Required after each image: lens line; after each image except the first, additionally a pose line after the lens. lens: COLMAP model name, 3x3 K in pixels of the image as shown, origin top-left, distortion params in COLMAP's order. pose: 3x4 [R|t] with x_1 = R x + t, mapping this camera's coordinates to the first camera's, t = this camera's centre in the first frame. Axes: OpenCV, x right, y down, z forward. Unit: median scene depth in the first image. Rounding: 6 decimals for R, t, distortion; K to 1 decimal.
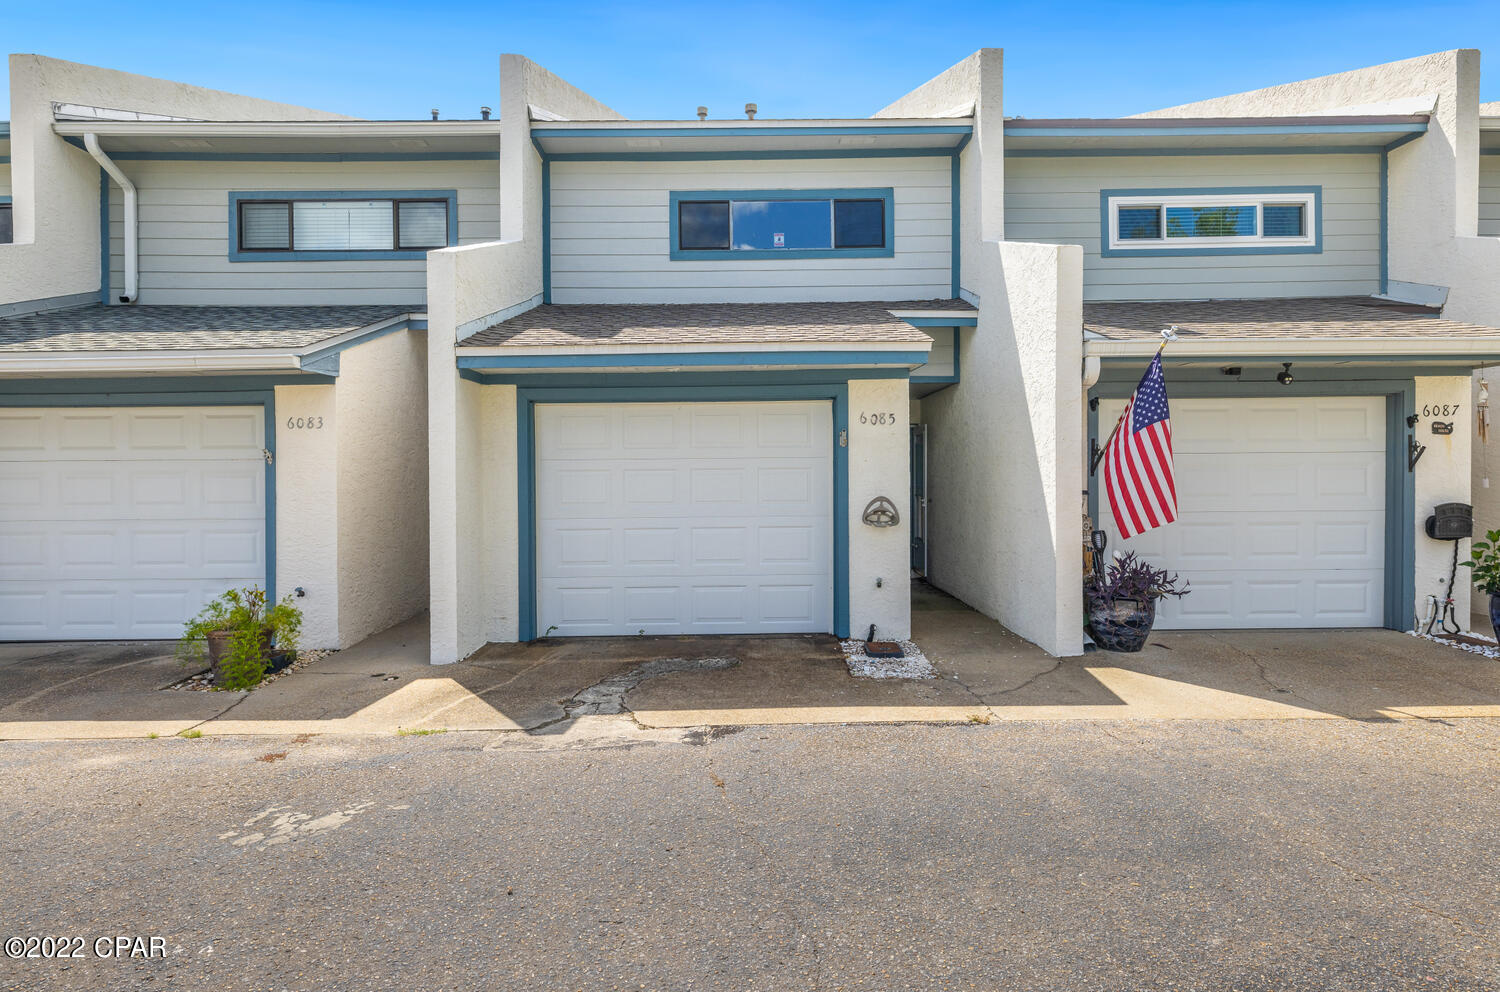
lens RADIAL K [[855.7, 0, 750.6], [0, 855.7, 487.6], [0, 0, 1]] dist [-0.002438, 0.001988]
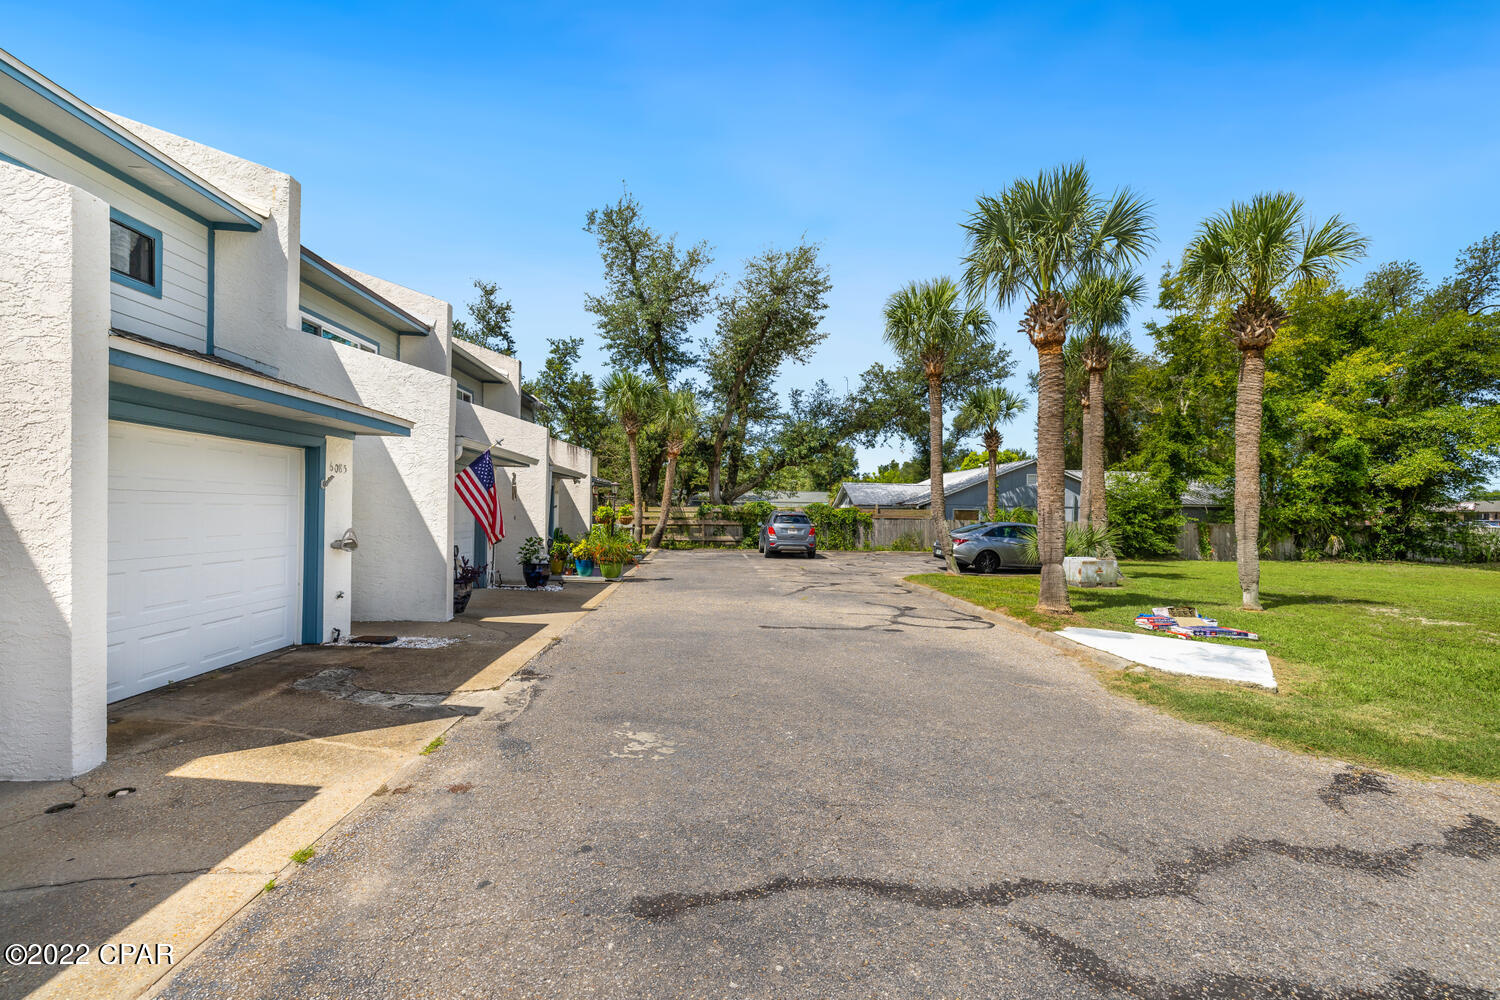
lens RADIAL K [[641.9, 0, 750.6], [0, 641.9, 506.4], [0, 0, 1]] dist [-0.003179, -0.000040]
pose [[-0.049917, 0.020748, 0.998538, -1.225732], [0.013017, 0.999713, -0.020121, 0.008849], [-0.998669, 0.011993, -0.050173, 0.647513]]
